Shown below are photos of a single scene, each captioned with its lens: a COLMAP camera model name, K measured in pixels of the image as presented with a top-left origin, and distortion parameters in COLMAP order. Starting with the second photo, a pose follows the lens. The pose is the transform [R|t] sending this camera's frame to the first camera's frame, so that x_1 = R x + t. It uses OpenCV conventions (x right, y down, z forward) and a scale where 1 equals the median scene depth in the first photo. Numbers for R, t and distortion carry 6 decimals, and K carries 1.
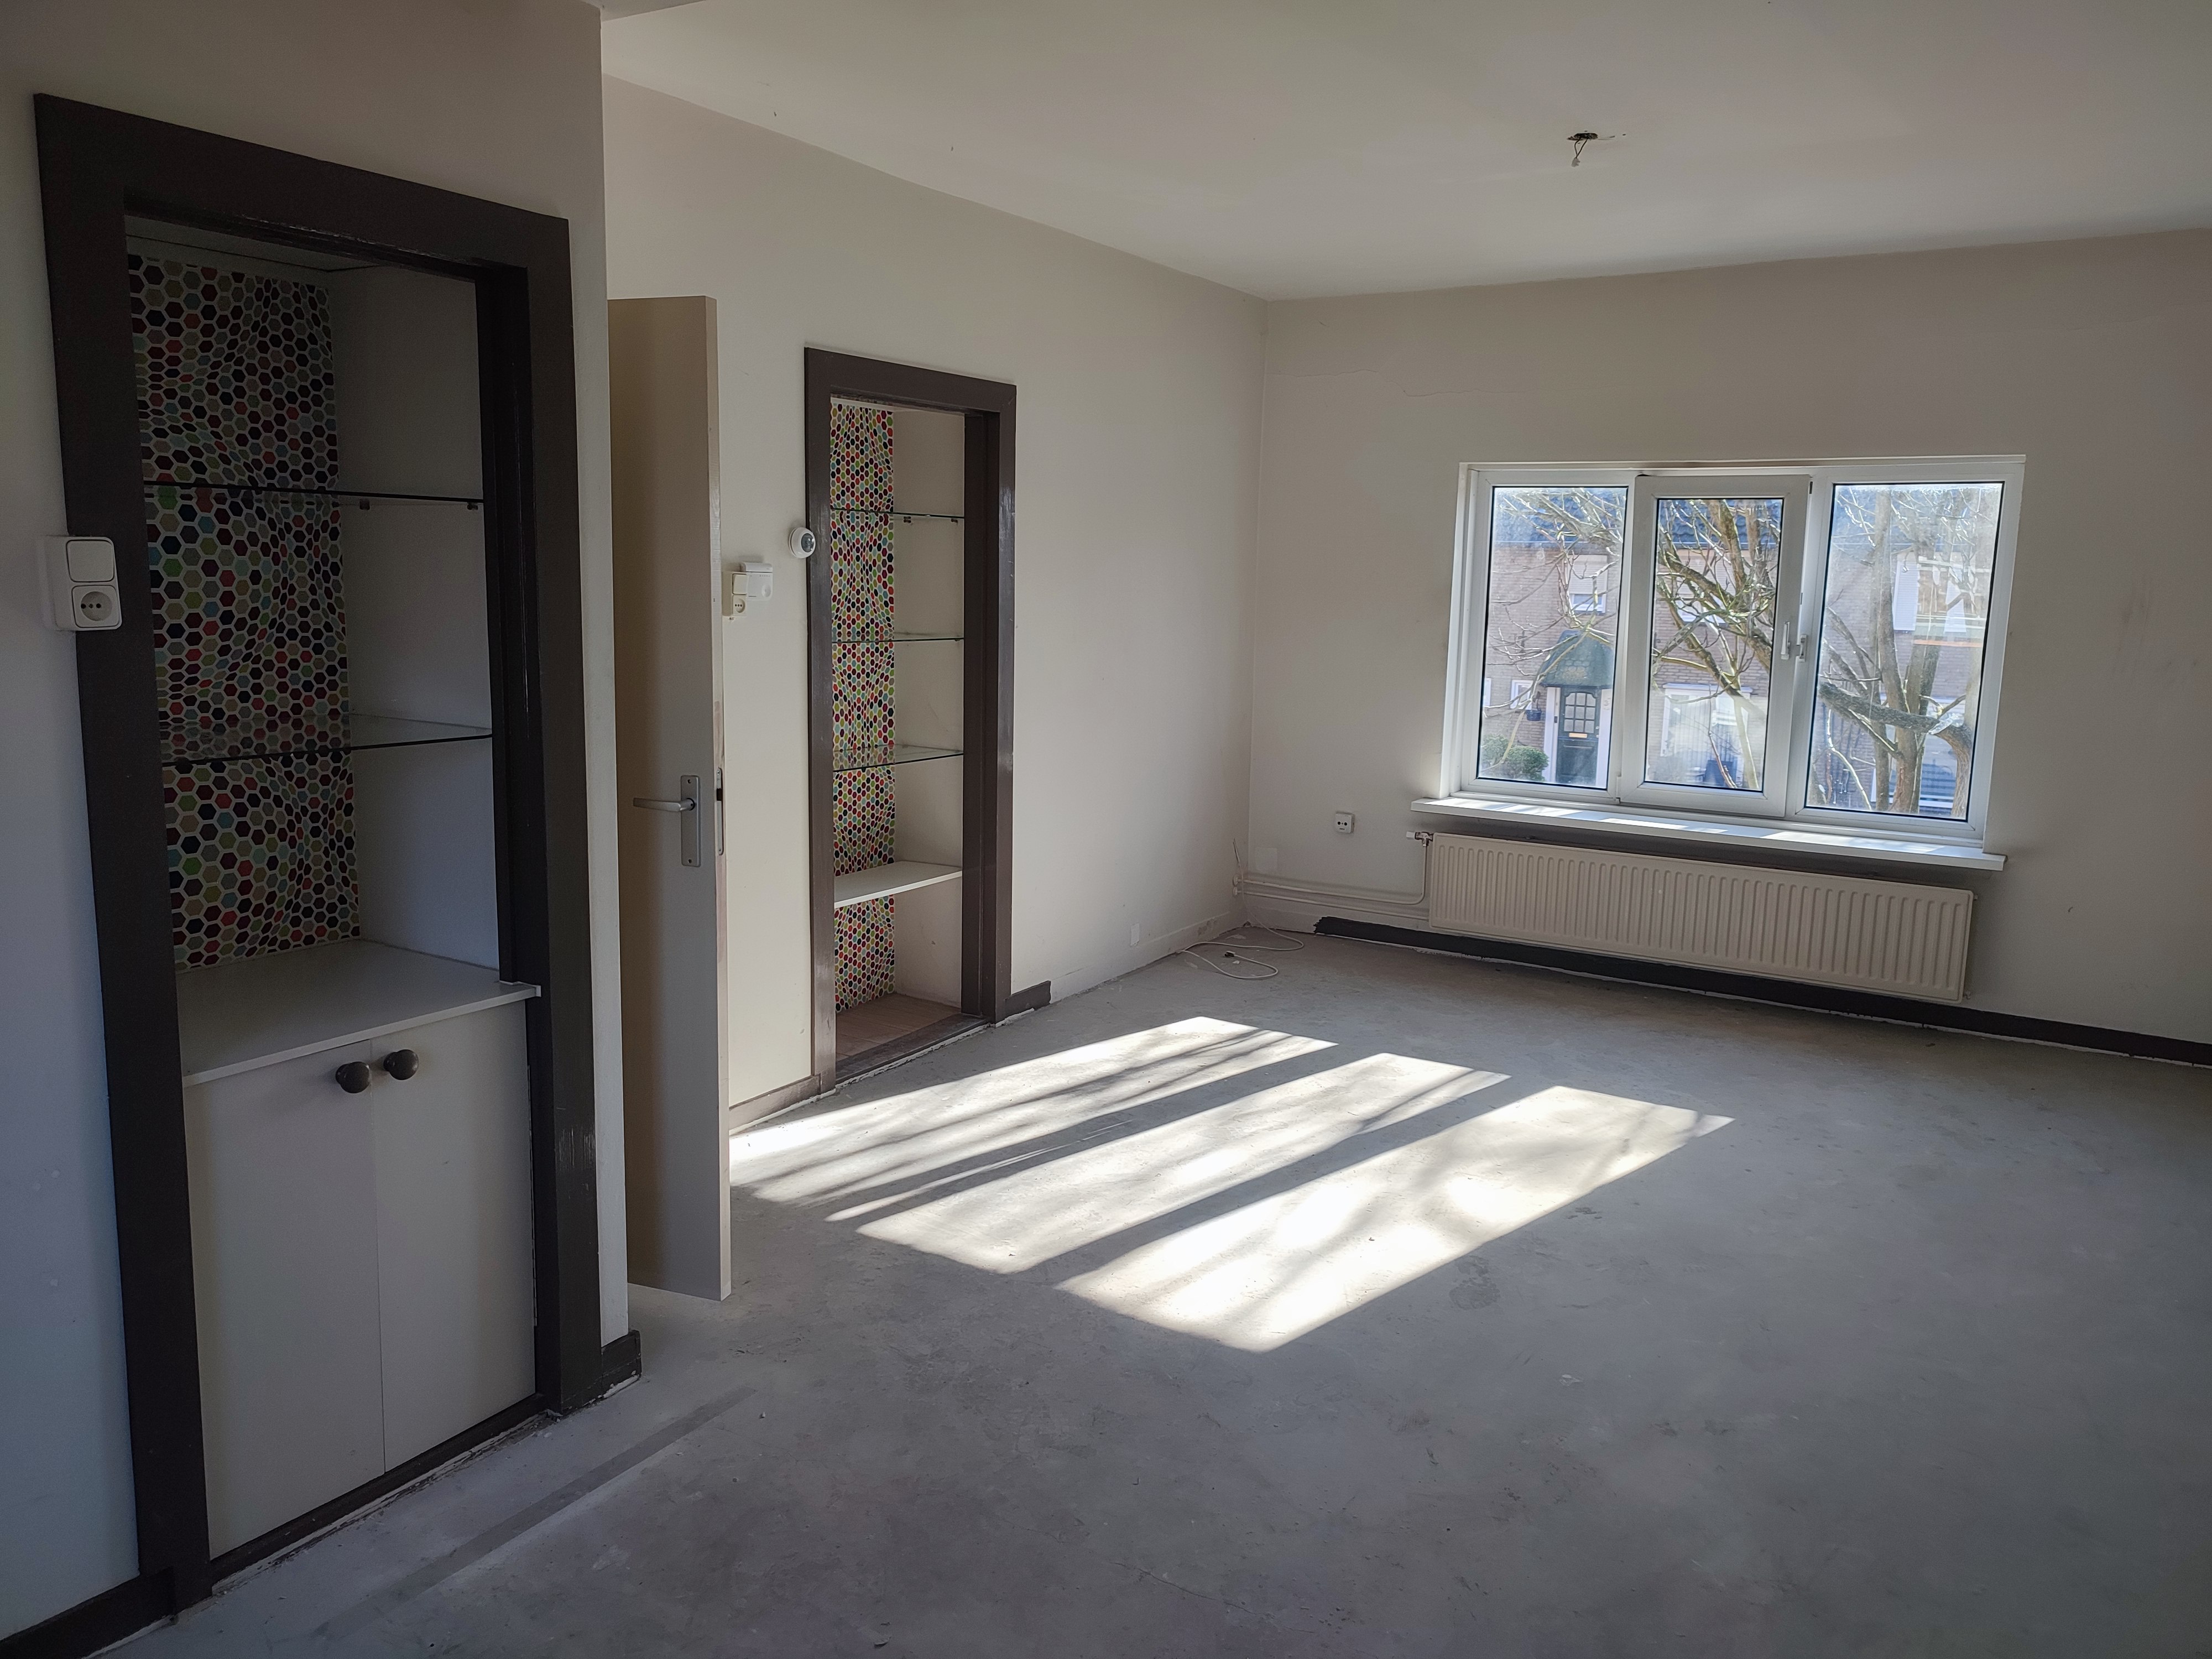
lens RADIAL K [[1617.6, 0, 1101.6], [0, 1617.6, 832.7], [0, 0, 1]] dist [0.044606, 0.002608]
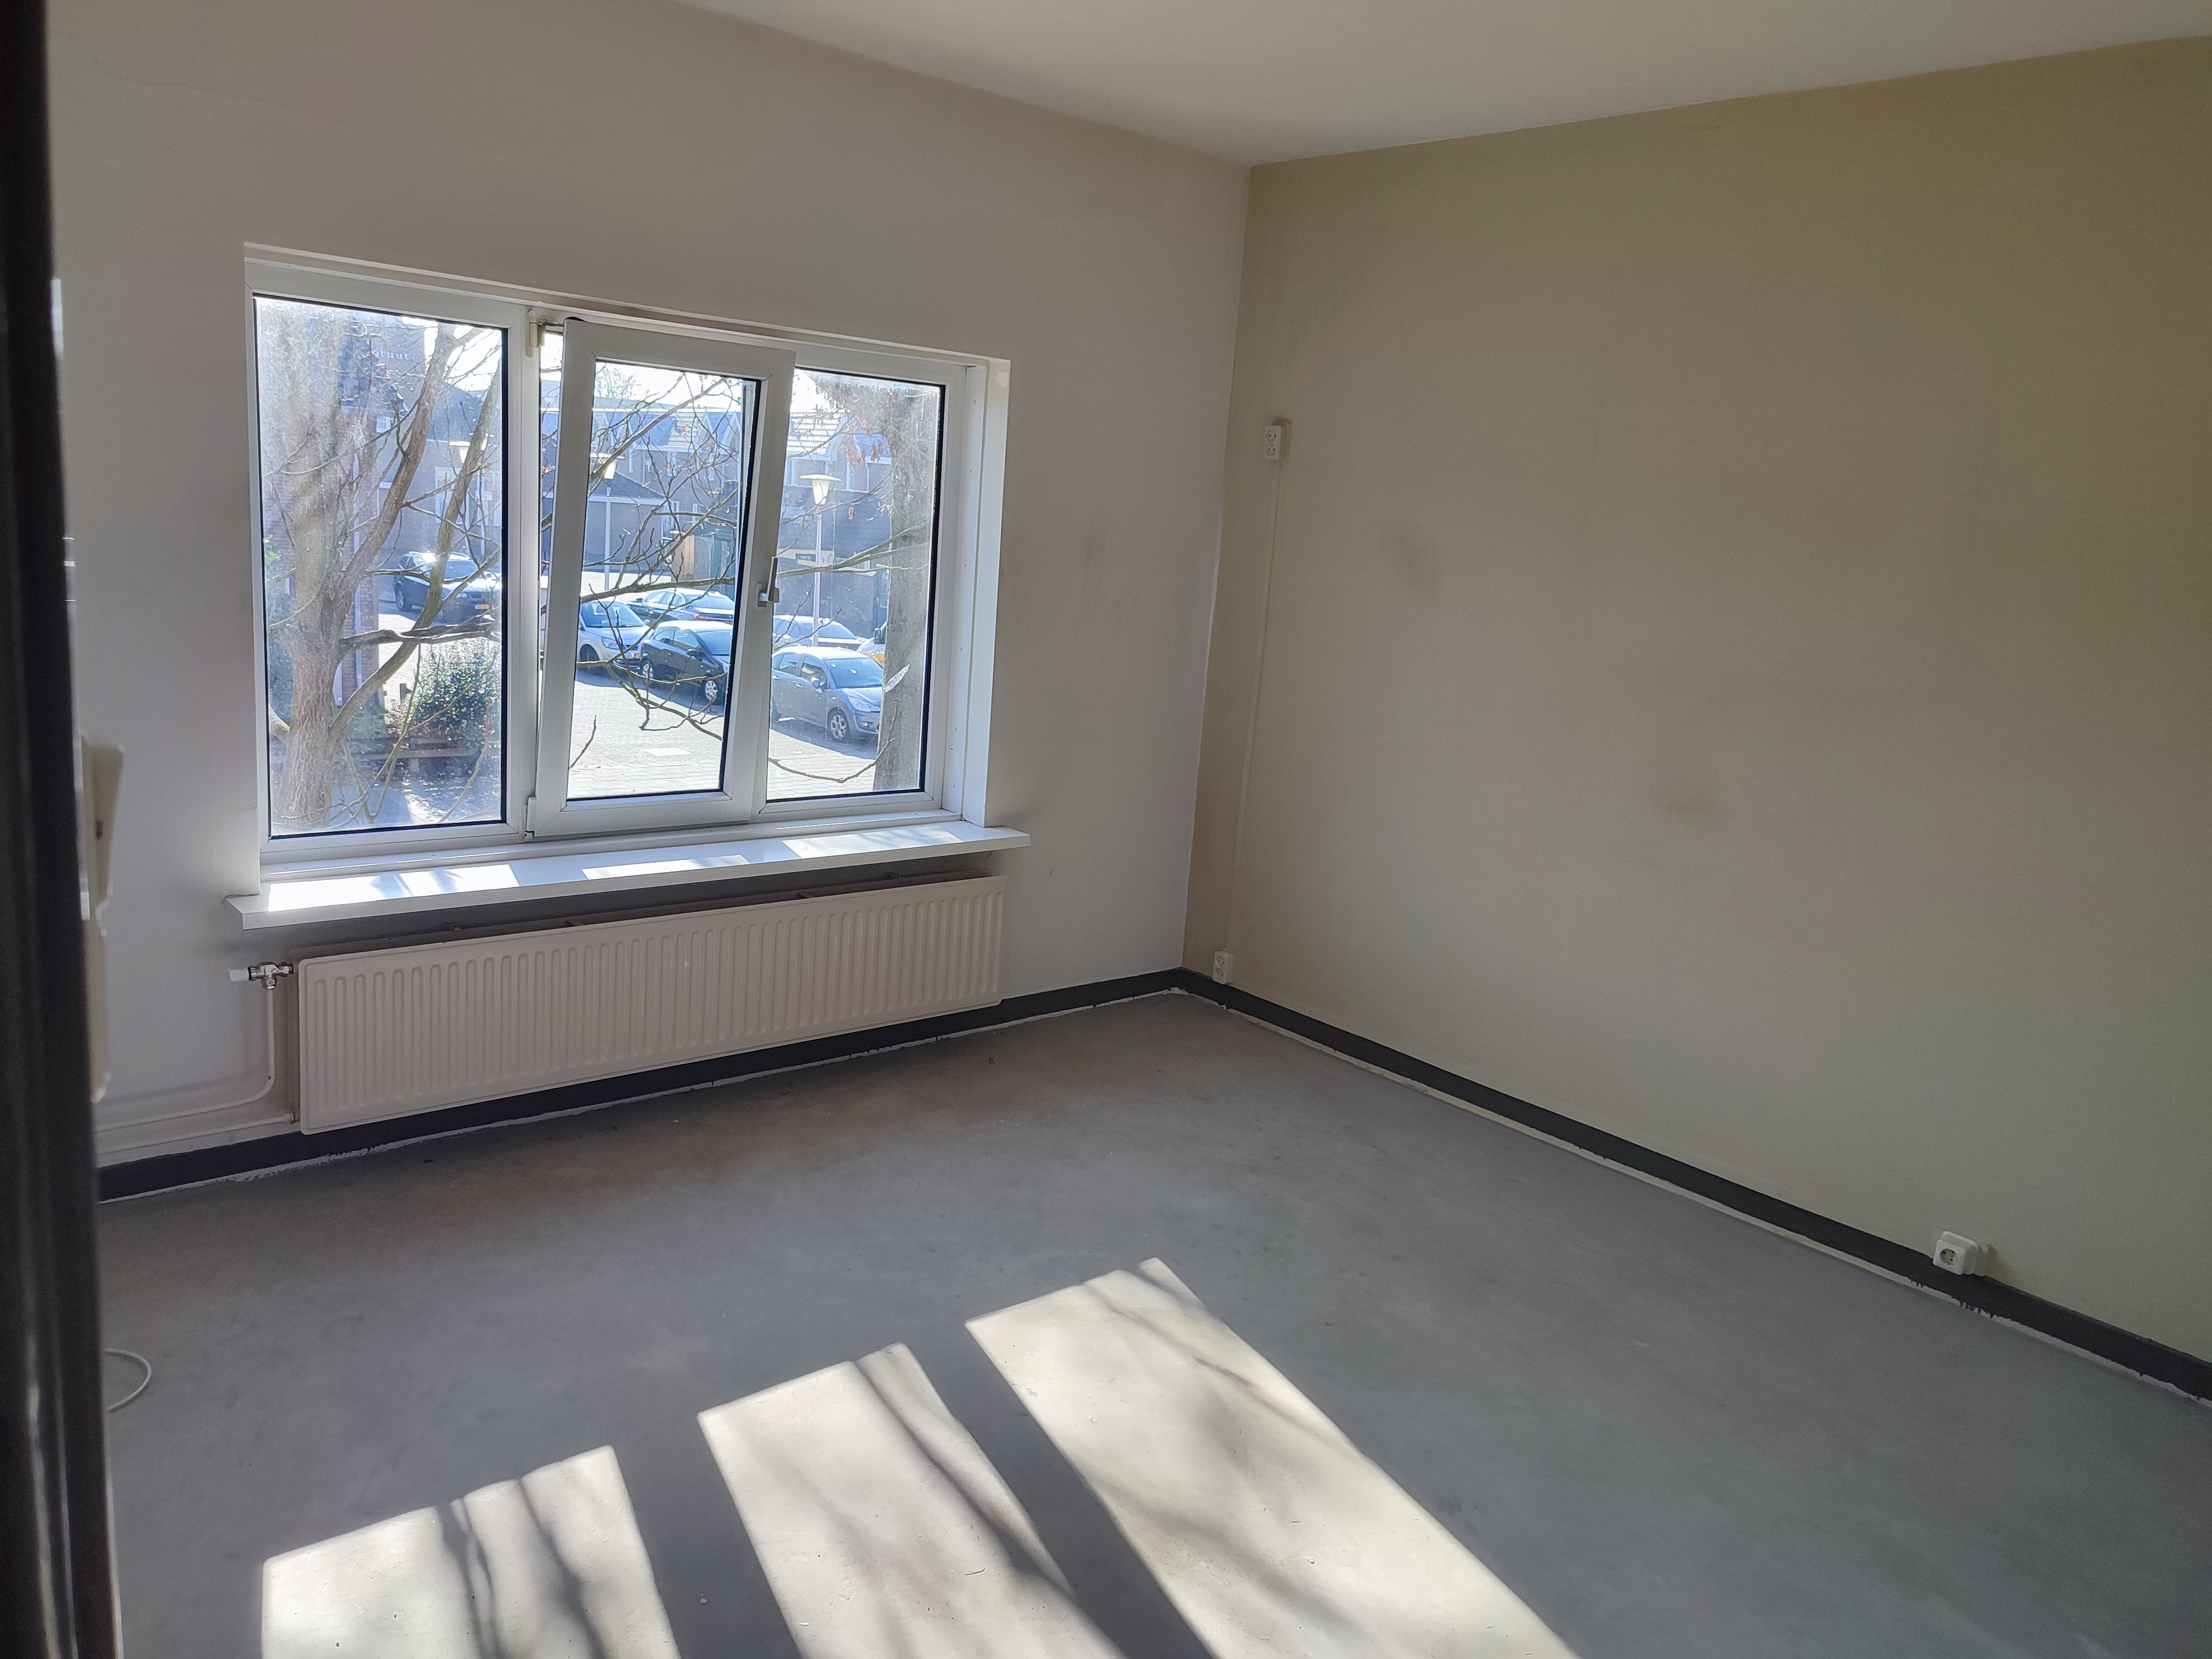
lens RADIAL K [[1617.6, 0, 1105.3], [0, 1617.6, 831.3], [0, 0, 1]] dist [0.044606, 0.002608]
pose [[0.296424, -0.188468, 0.936276, -0.281276], [0.092163, 0.981405, 0.168373, -0.144719], [-0.950599, 0.036380, 0.308282, 0.792994]]
